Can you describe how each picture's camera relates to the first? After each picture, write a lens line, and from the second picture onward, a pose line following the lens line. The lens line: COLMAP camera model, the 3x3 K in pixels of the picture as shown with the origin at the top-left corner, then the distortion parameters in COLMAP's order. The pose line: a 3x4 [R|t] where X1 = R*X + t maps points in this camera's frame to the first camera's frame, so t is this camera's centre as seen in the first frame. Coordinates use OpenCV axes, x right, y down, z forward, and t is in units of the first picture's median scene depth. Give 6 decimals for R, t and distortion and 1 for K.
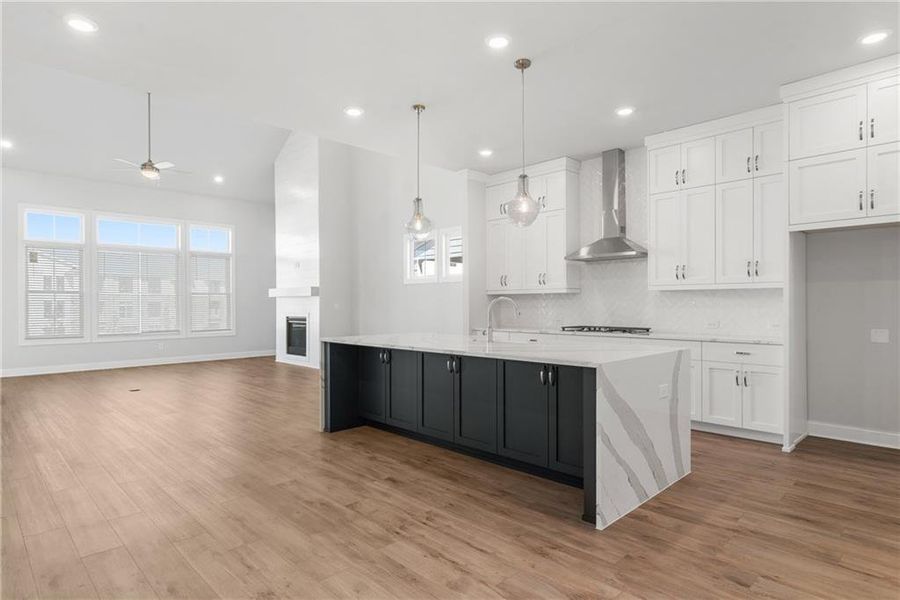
lens RADIAL K [[498.4, 0, 448.8], [0, 498.4, 300.6], [0, 0, 1]] dist [0.018155, 0.004907]
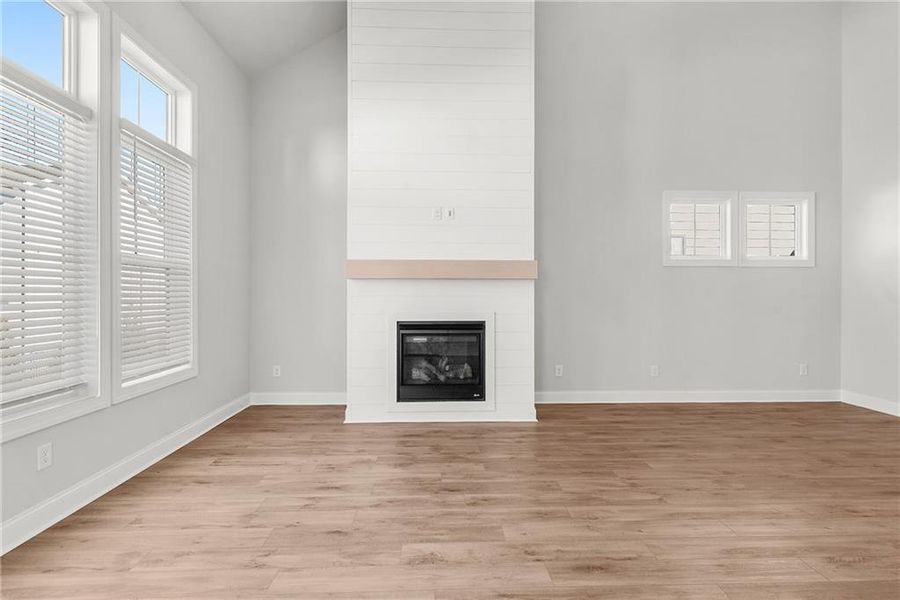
lens RADIAL K [[441.3, 0, 452.2], [0, 441.3, 299.7], [0, 0, 1]] dist [0.000645, 0.000278]
pose [[0.667668, -0.000630, 0.744459, -0.609937], [-0.012385, 0.999852, 0.011954, 0.006292], [-0.744356, -0.017202, 0.667561, 0.703841]]
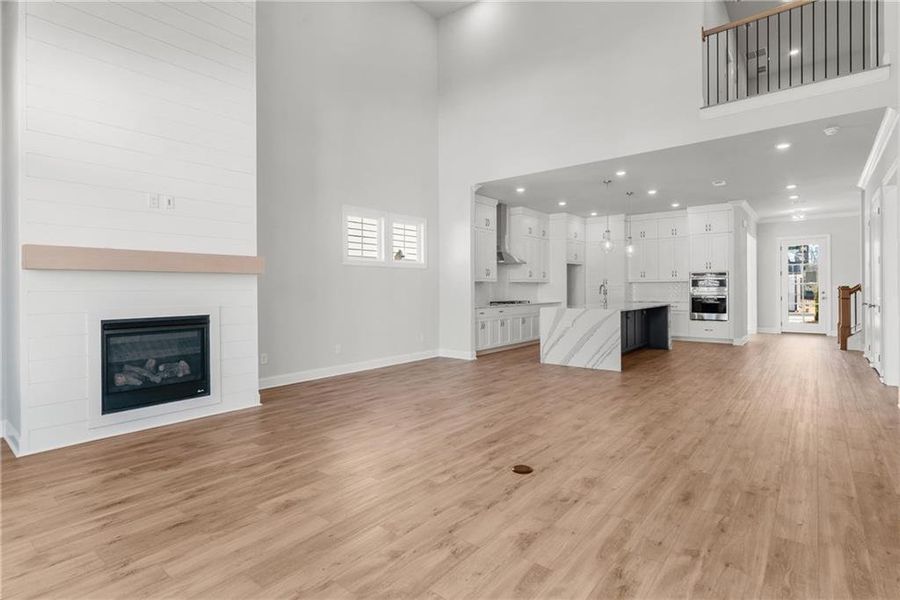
lens RADIAL K [[441.3, 0, 452.7], [0, 441.3, 294.7], [0, 0, 1]] dist [0.000645, 0.000278]
pose [[-0.115148, -0.009065, 0.993307, -0.720214], [-0.002715, 0.999957, 0.008811, 0.007706], [-0.993345, -0.001682, -0.115168, 0.780739]]
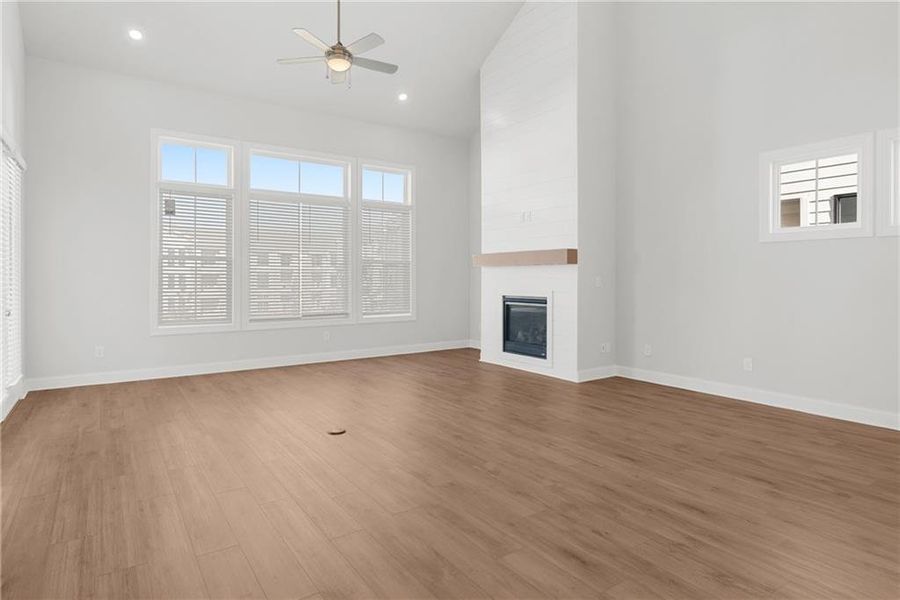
lens RADIAL K [[498.4, 0, 451.2], [0, 498.4, 273.9], [0, 0, 1]] dist [0.018155, 0.004907]
pose [[0.987938, 0.004558, -0.154780, -0.296229], [-0.004262, 0.999988, 0.002248, 0.001767], [0.154789, -0.001561, 0.987946, 0.337884]]
